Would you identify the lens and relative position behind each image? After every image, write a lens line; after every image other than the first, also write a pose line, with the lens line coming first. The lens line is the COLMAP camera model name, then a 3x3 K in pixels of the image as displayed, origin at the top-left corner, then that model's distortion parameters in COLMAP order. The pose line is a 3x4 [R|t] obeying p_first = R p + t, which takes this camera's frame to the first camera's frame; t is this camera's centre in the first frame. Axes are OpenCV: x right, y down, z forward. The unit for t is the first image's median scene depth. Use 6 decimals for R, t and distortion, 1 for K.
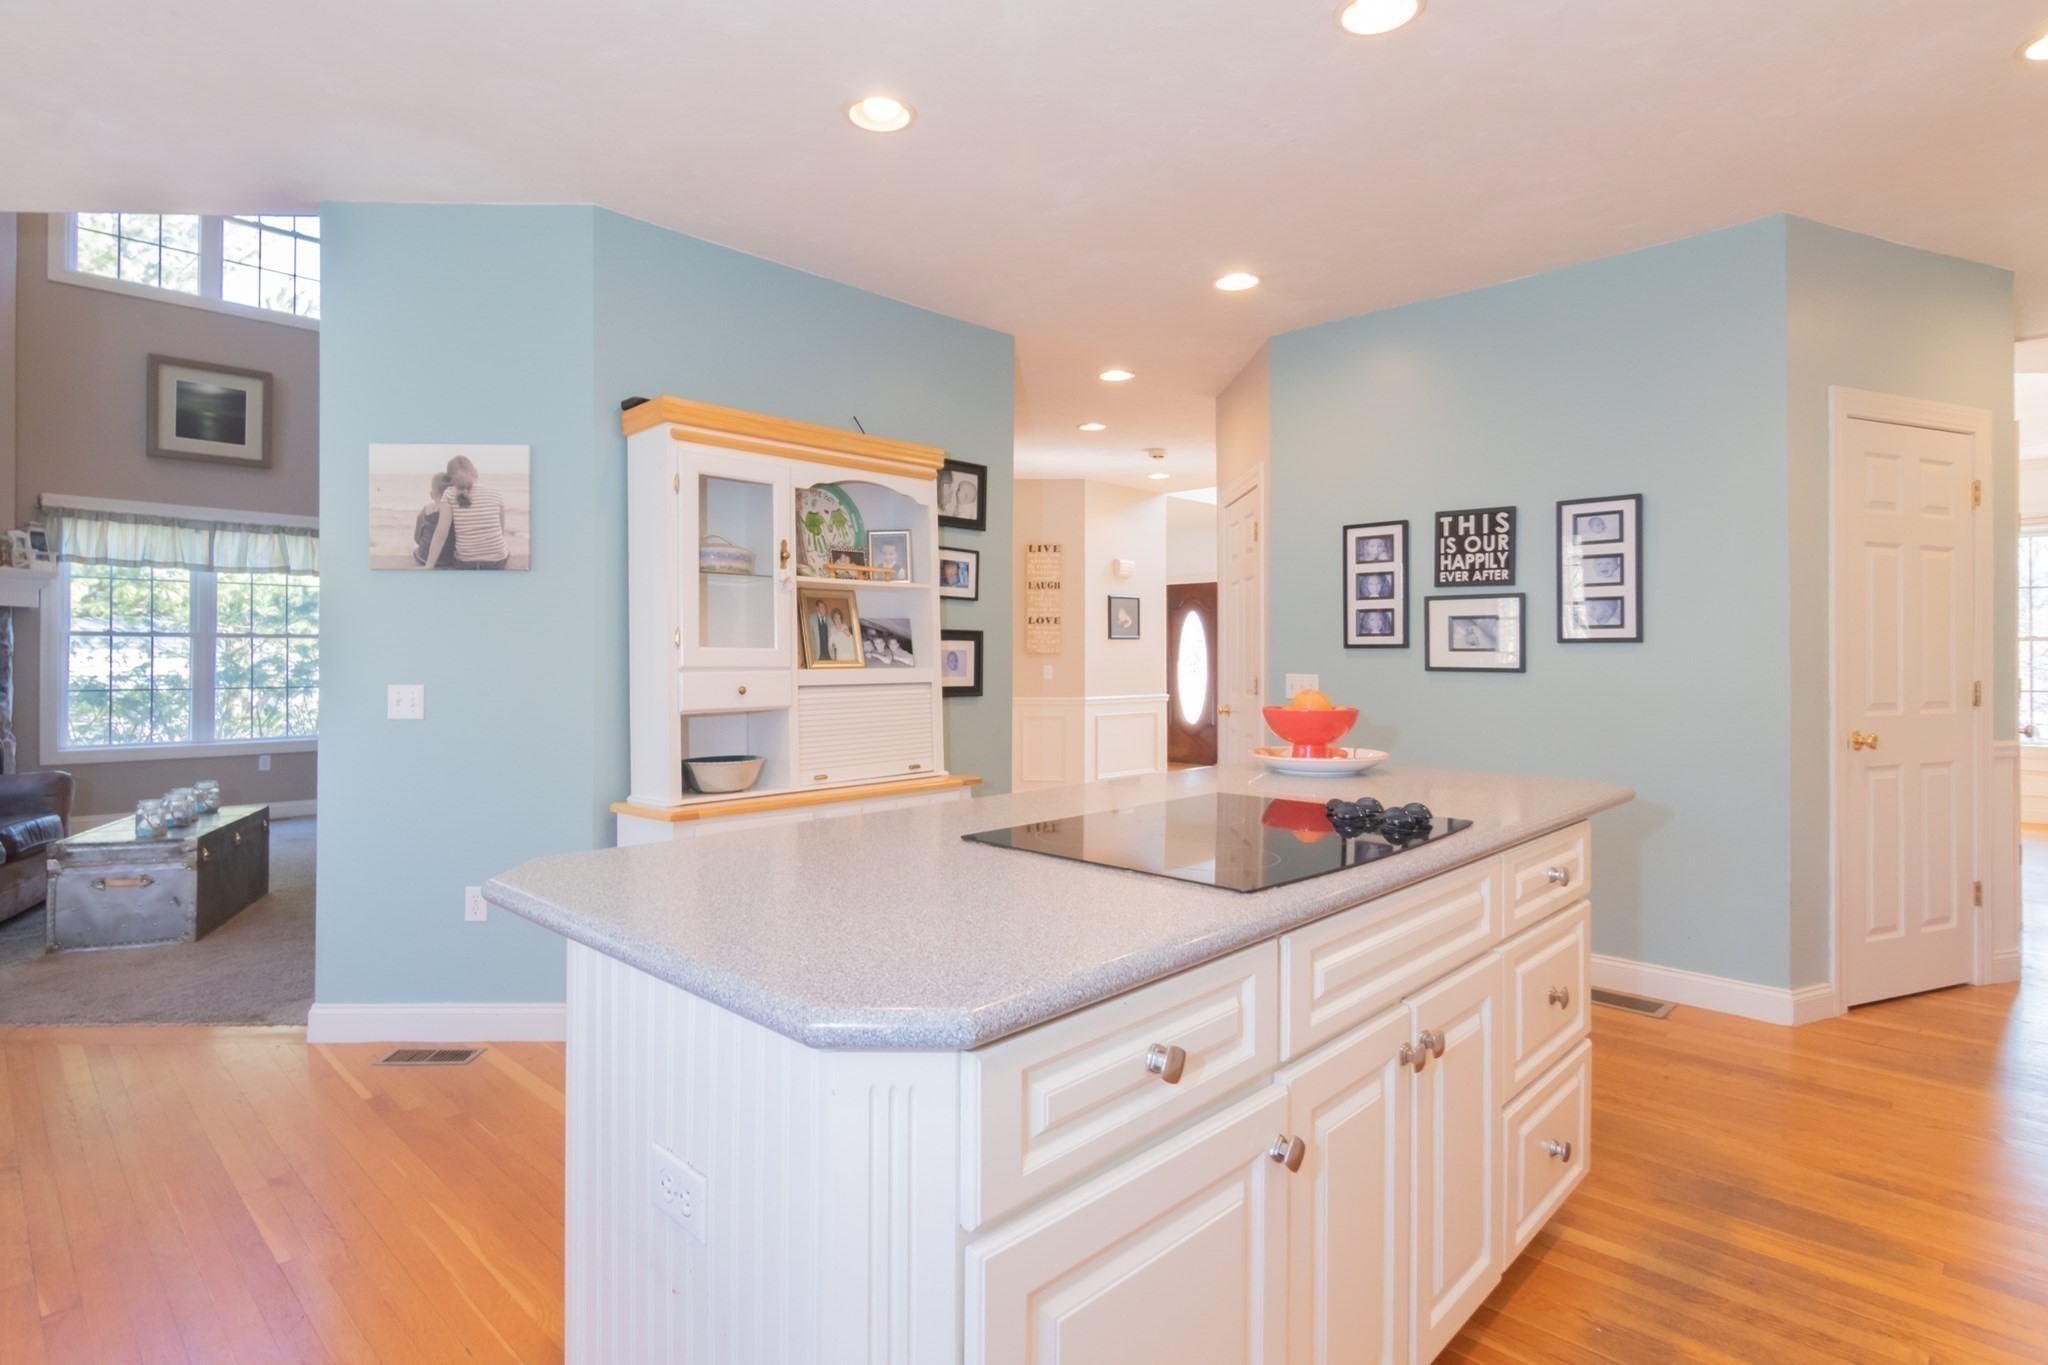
lens RADIAL K [[1045.6, 0, 988.8], [0, 1045.6, 660.6], [0, 0, 1]] dist [0.002248, 0.001504]
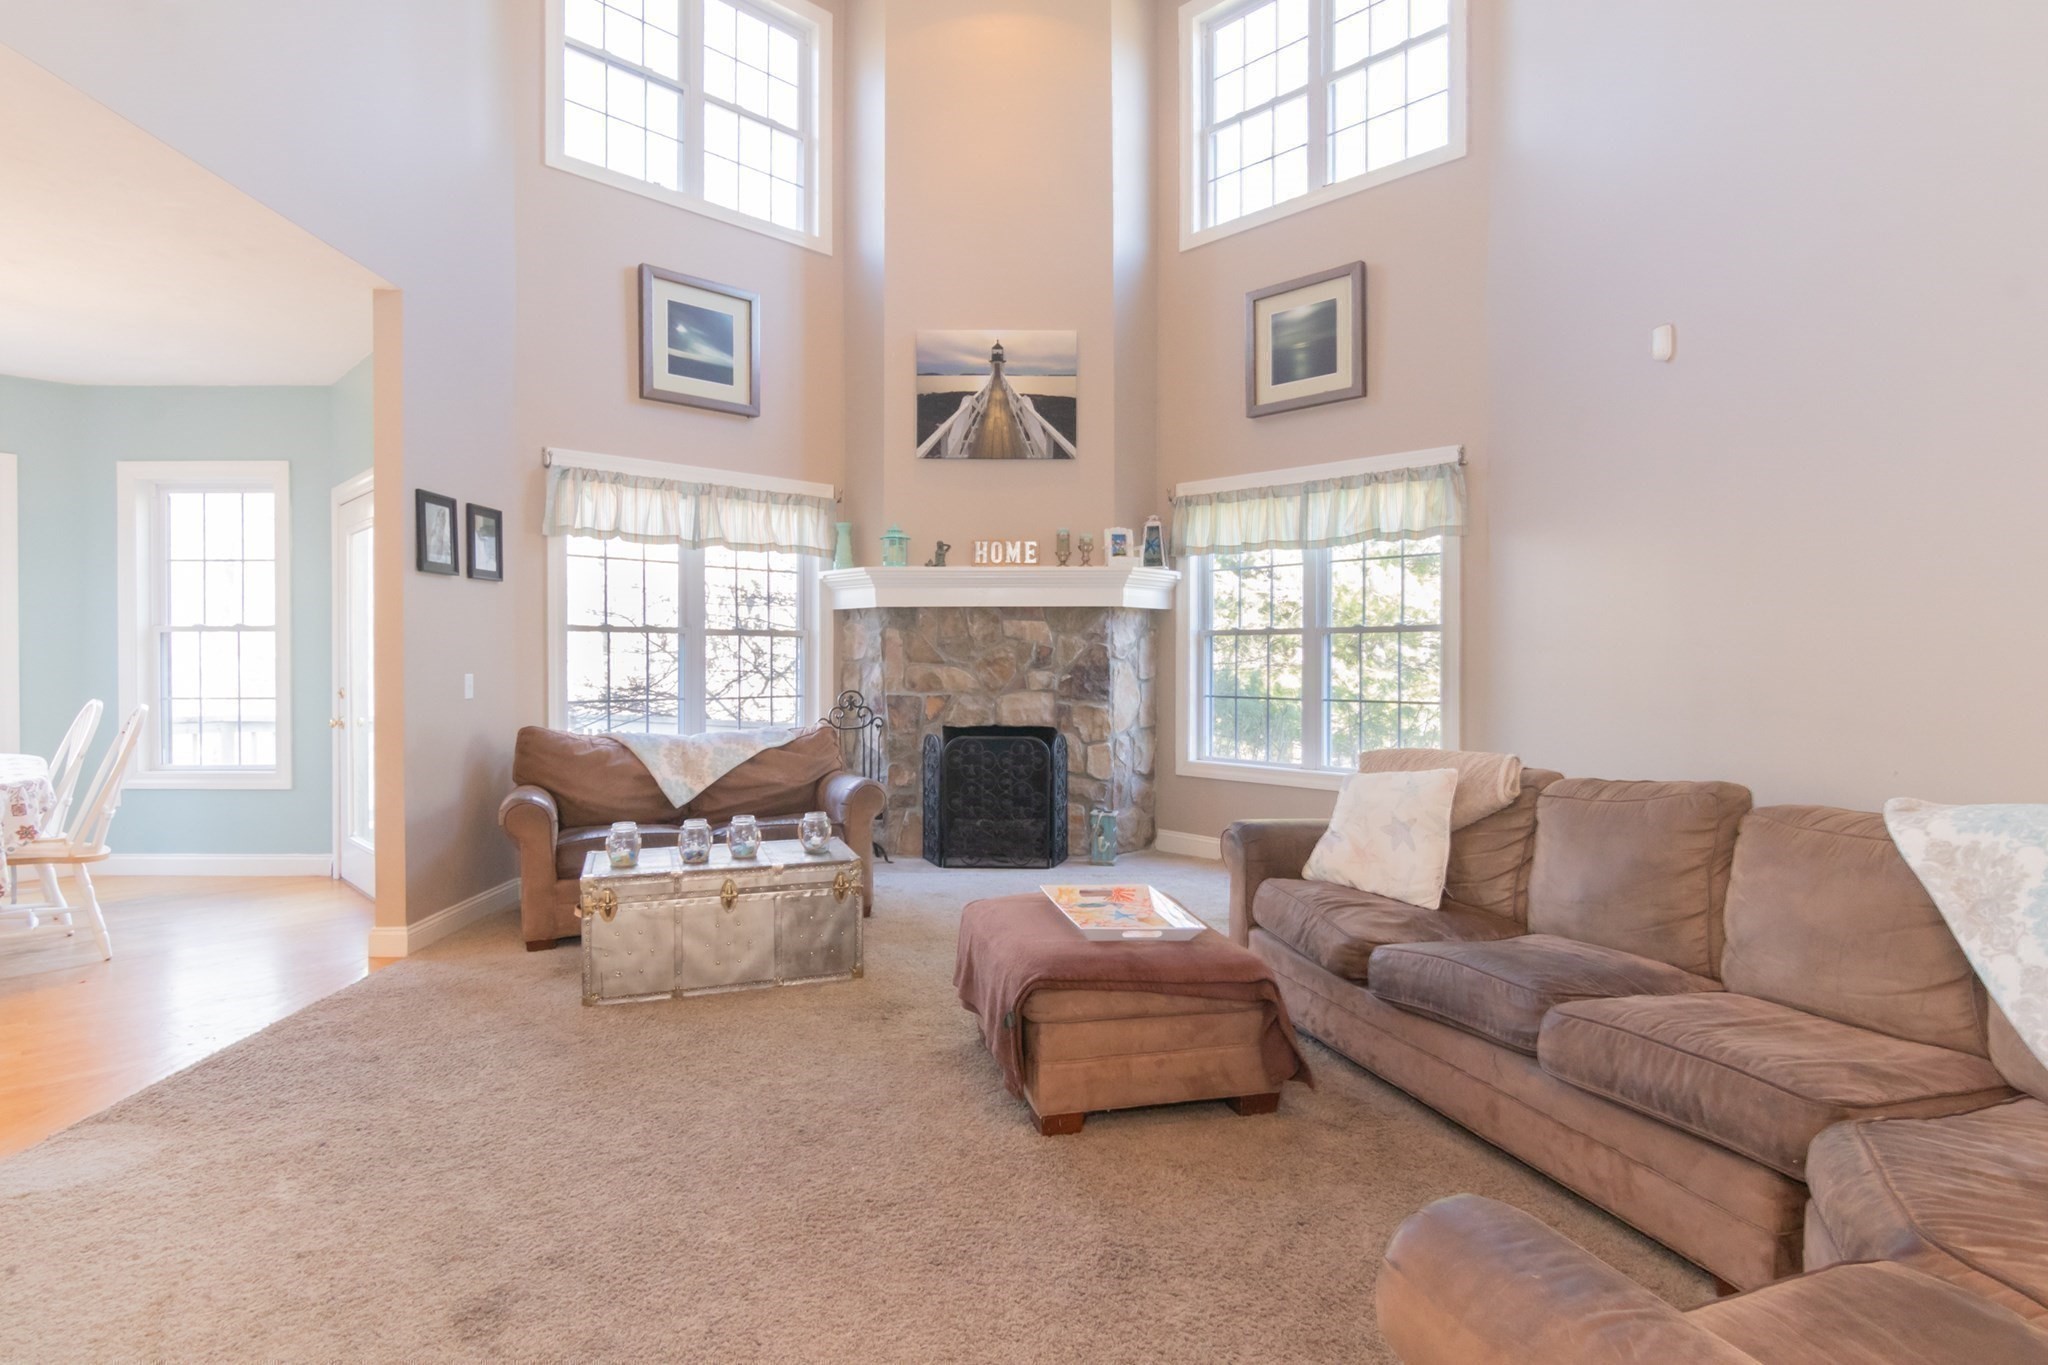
lens RADIAL K [[1045.6, 0, 988.8], [0, 1045.6, 660.6], [0, 0, 1]] dist [0.002248, 0.001504]
pose [[-0.016070, 0.004277, -0.999862, 0.031630], [-0.010910, 0.999931, 0.004453, -0.003643], [0.999811, 0.010980, -0.016022, 0.802306]]
